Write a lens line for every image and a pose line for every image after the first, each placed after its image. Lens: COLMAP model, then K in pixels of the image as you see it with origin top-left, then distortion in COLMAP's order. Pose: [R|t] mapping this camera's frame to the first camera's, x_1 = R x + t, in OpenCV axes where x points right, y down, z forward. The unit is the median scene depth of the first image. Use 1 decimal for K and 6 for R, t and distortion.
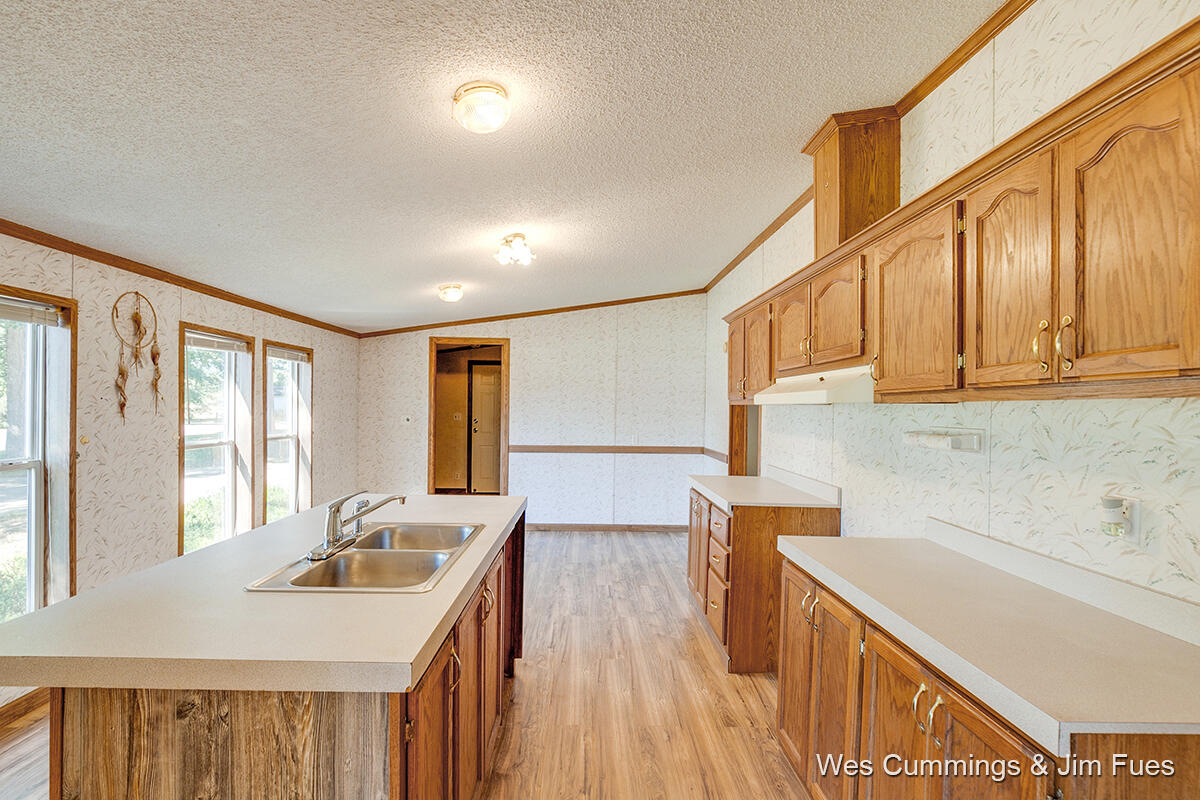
lens RADIAL K [[569.7, 0, 591.2], [0, 569.7, 407.3], [0, 0, 1]] dist [-0.005906, 0.000097]
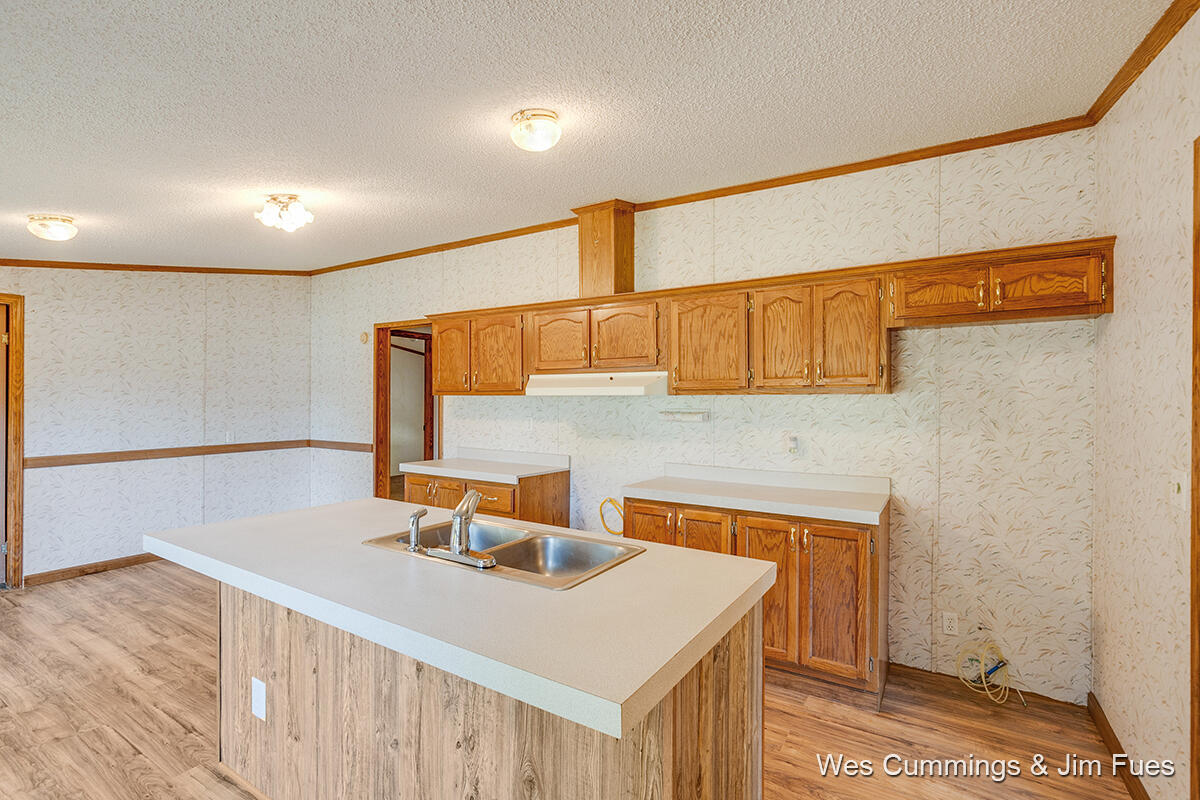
lens RADIAL K [[569.7, 0, 589.2], [0, 569.7, 394.8], [0, 0, 1]] dist [-0.005906, 0.000097]
pose [[0.550454, -0.008418, 0.834823, -0.920871], [0.006577, 0.999962, 0.005747, -0.017829], [-0.834839, 0.002327, 0.550489, 0.266294]]
